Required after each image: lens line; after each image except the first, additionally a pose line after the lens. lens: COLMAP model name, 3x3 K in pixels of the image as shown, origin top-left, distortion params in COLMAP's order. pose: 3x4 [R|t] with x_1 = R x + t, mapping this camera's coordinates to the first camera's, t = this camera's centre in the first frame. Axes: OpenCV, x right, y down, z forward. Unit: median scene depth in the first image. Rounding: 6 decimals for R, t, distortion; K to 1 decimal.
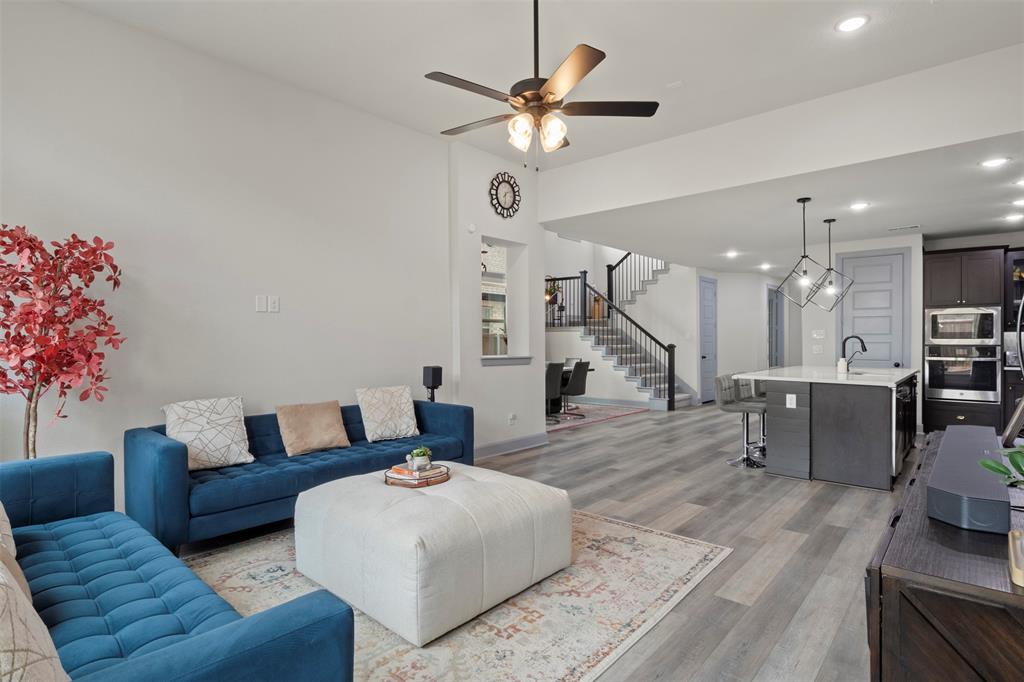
lens RADIAL K [[523.3, 0, 506.6], [0, 523.3, 336.8], [0, 0, 1]] dist [-0.010875, 0.000233]
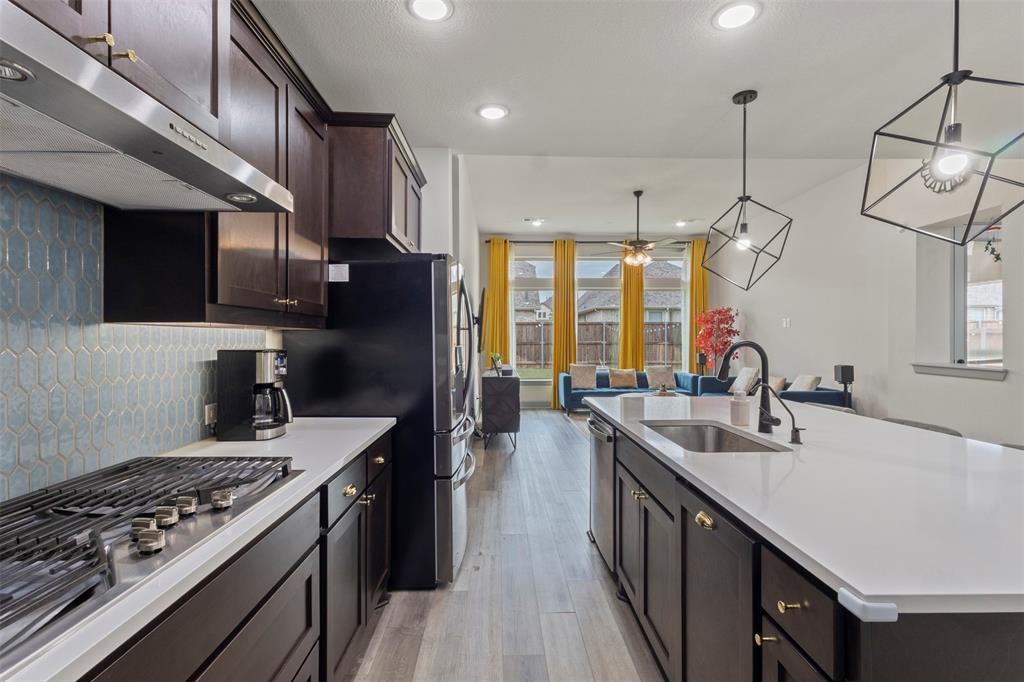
lens RADIAL K [[475.5, 0, 512.8], [0, 475.5, 340.6], [0, 0, 1]] dist [-0.003058, -0.000154]
pose [[-0.722798, 0.003477, -0.691051, 0.967418], [0.004708, 0.999989, 0.000107, -0.002820], [0.691043, -0.003176, -0.722806, 1.051063]]
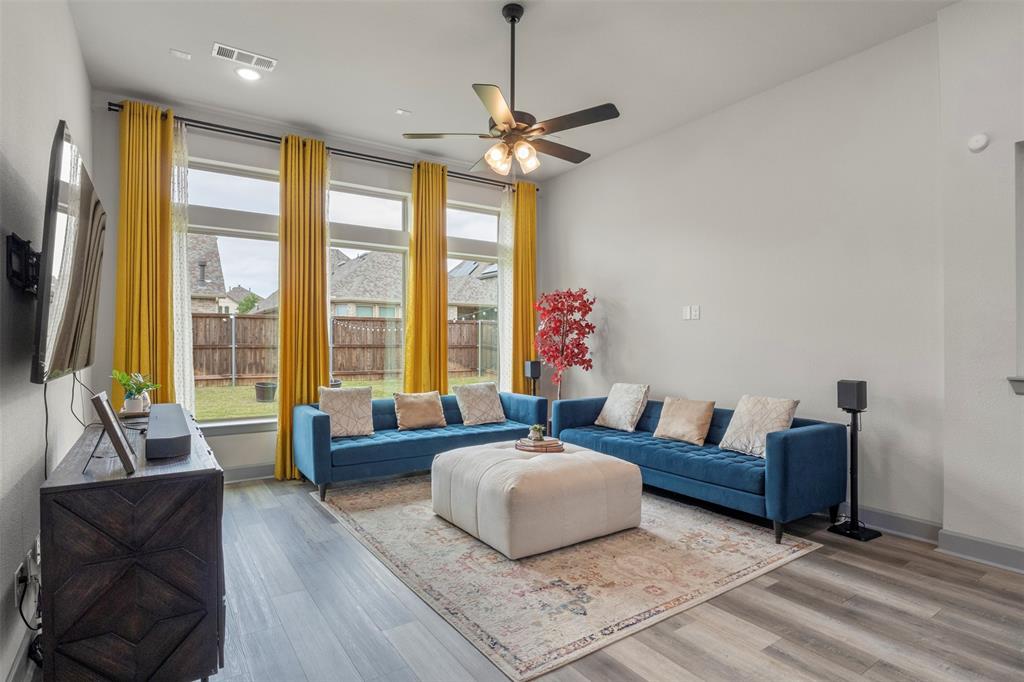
lens RADIAL K [[523.3, 0, 510.1], [0, 523.3, 343.4], [0, 0, 1]] dist [-0.010875, 0.000233]
pose [[-0.237717, 0.001860, -0.971333, 0.542903], [0.002765, 0.999995, 0.001238, 0.002595], [0.971331, -0.002391, -0.237721, 0.597383]]
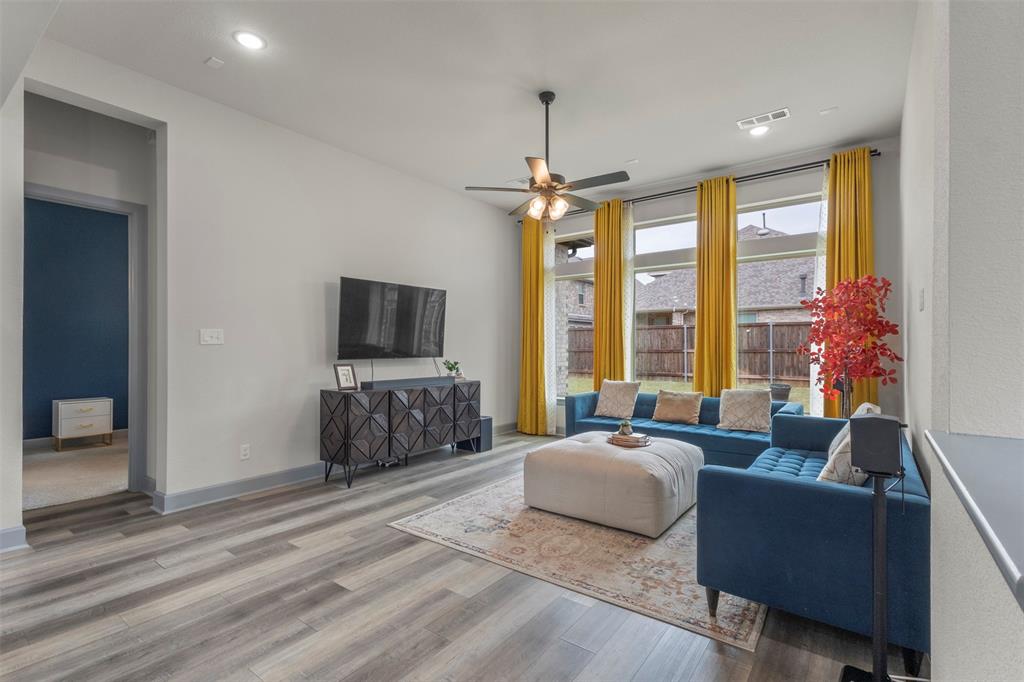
lens RADIAL K [[475.5, 0, 512.2], [0, 475.5, 346.4], [0, 0, 1]] dist [-0.003058, -0.000154]
pose [[-0.996026, 0.000319, -0.089060, 0.130975], [0.000864, 0.999981, -0.006081, 0.005852], [0.089056, -0.006133, -0.996008, 1.102275]]
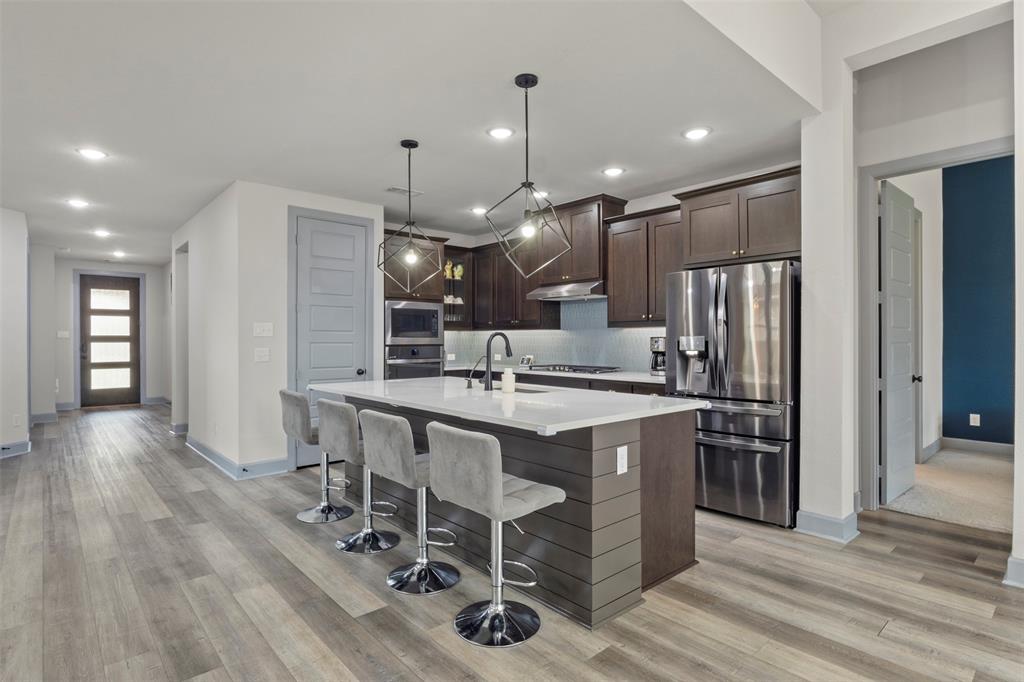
lens RADIAL K [[523.3, 0, 512.1], [0, 523.3, 338.7], [0, 0, 1]] dist [-0.010875, 0.000233]
pose [[0.114842, 0.000693, 0.993383, 0.023919], [-0.005542, 0.999985, -0.000057, 0.005207], [-0.993368, -0.005499, 0.114844, 0.837794]]
